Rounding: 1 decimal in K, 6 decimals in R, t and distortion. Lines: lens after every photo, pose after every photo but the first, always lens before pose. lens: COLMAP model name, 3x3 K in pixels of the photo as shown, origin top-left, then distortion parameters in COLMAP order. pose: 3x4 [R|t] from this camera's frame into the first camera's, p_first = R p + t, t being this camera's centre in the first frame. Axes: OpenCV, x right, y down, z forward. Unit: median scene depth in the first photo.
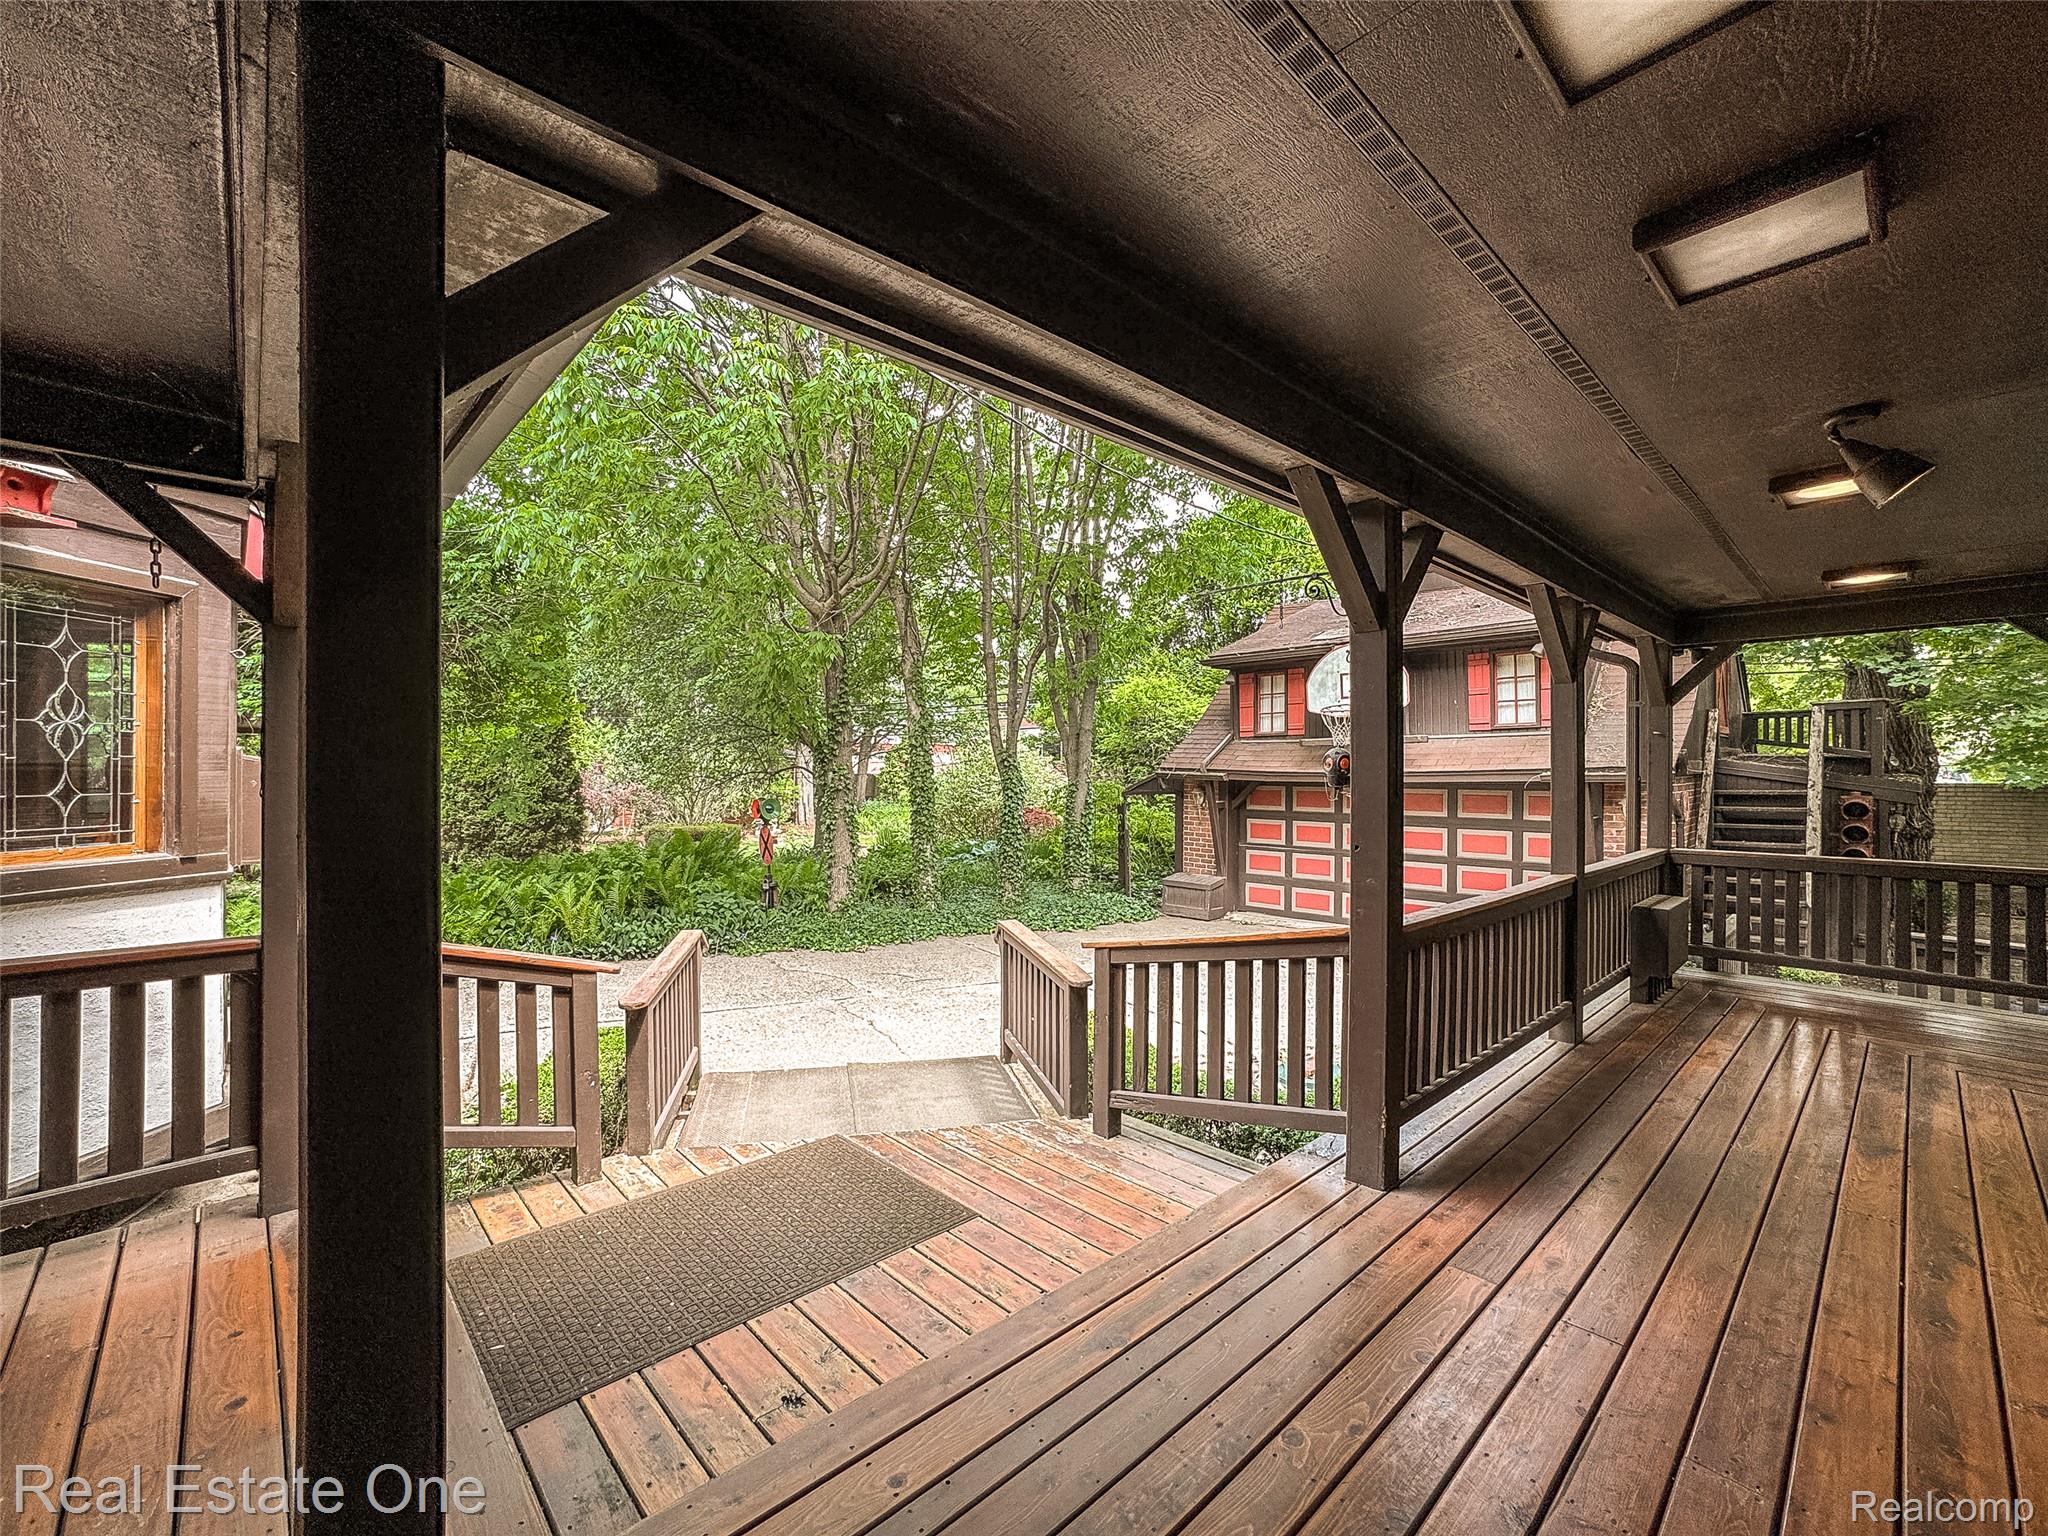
lens RADIAL K [[880.9, 0, 1017.4], [0, 880.9, 771.9], [0, 0, 1]] dist [-0.084320, 0.043507]
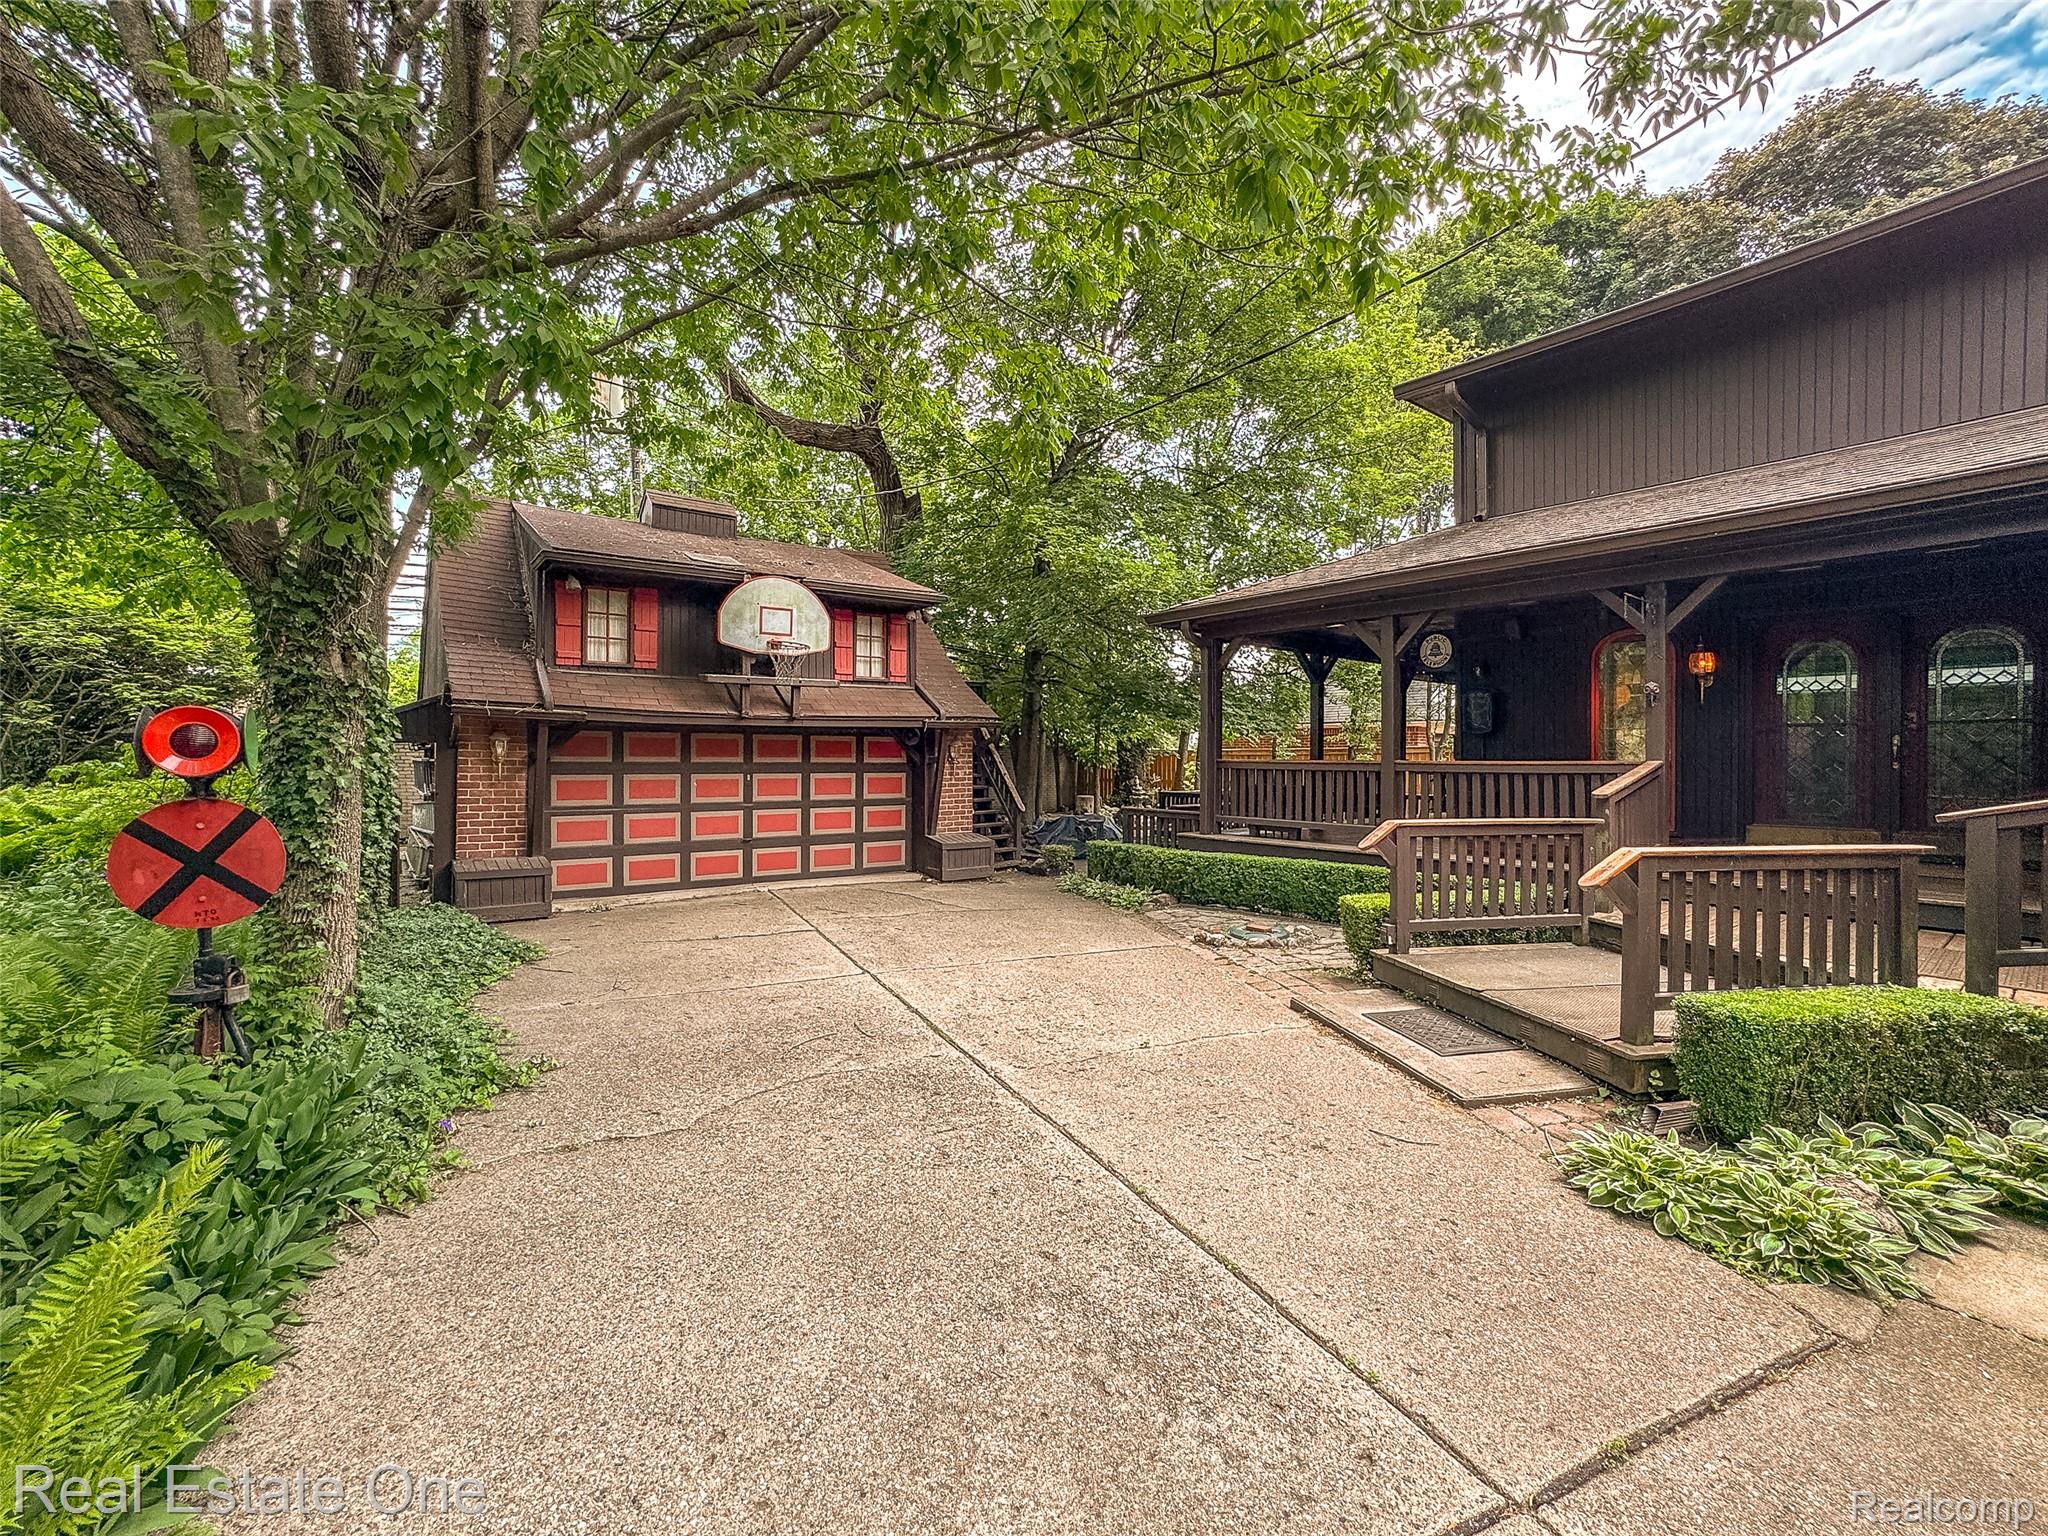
lens RADIAL K [[880.9, 0, 1017.4], [0, 880.9, 771.9], [0, 0, 1]] dist [-0.084320, 0.043507]
pose [[0.091208, -0.019297, 0.995645, -0.539019], [-0.004066, 0.999797, 0.019750, 0.043117], [-0.995824, -0.005849, 0.091111, 0.666472]]
